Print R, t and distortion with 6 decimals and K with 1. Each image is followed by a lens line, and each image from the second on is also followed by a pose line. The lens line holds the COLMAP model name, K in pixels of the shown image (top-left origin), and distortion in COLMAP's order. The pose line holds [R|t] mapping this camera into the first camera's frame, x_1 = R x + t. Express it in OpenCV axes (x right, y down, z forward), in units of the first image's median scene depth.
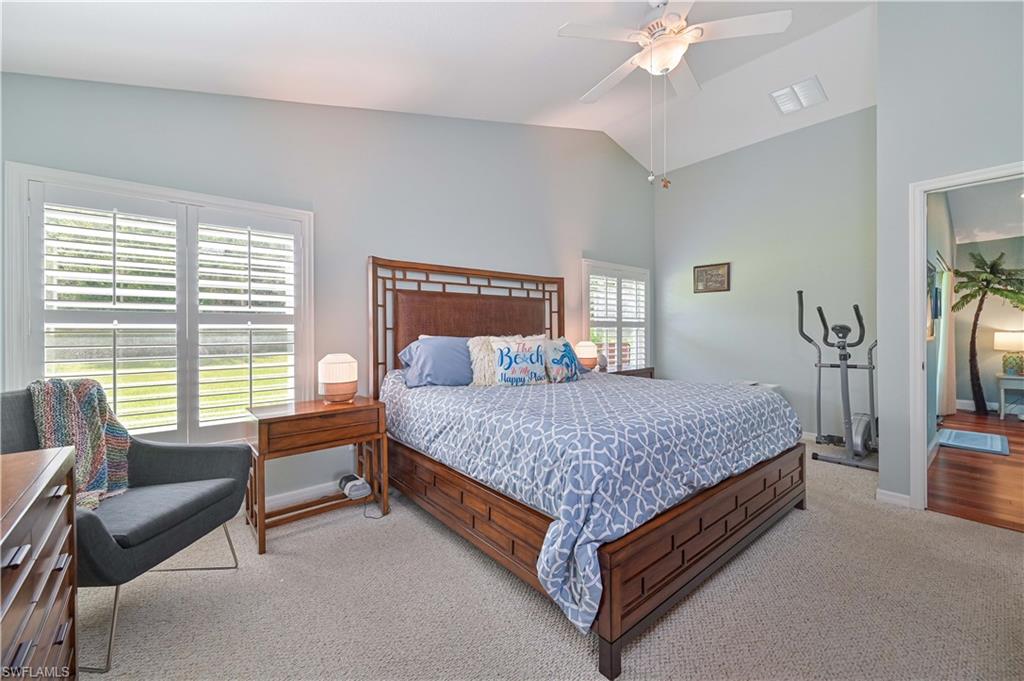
lens RADIAL K [[409.2, 0, 514.8], [0, 409.2, 331.2], [0, 0, 1]] dist [0.012158, 0.000002]
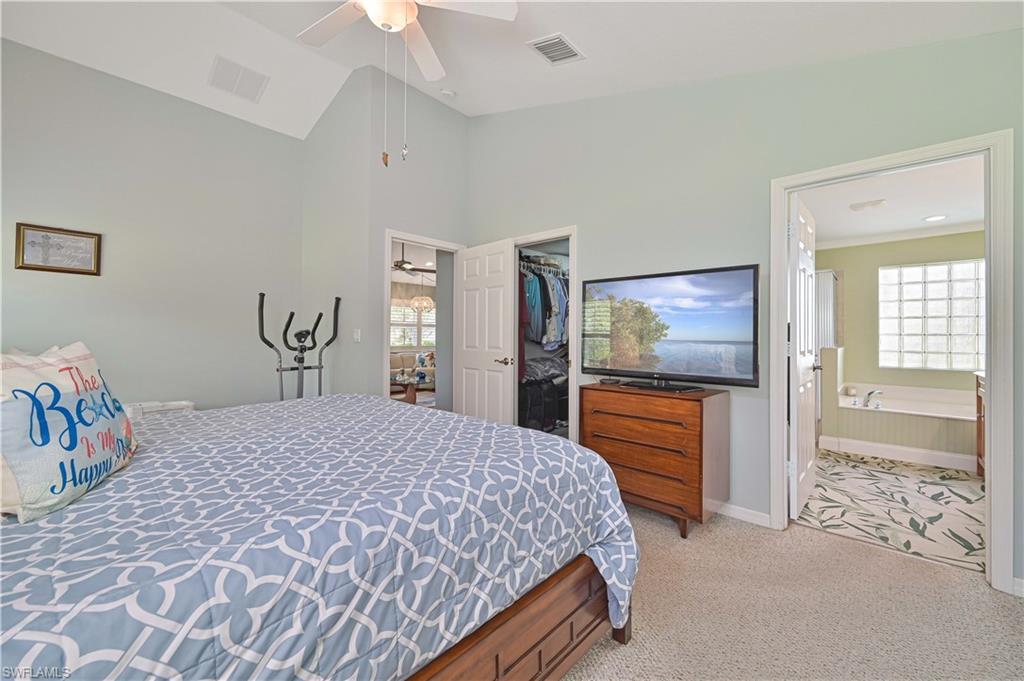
lens RADIAL K [[409.2, 0, 514.8], [0, 409.2, 331.2], [0, 0, 1]] dist [0.012158, 0.000002]
pose [[-0.139284, 0.013892, 0.990155, -0.350253], [-0.000982, 0.999899, -0.014166, 0.002294], [-0.990252, -0.002945, -0.139257, 0.598912]]
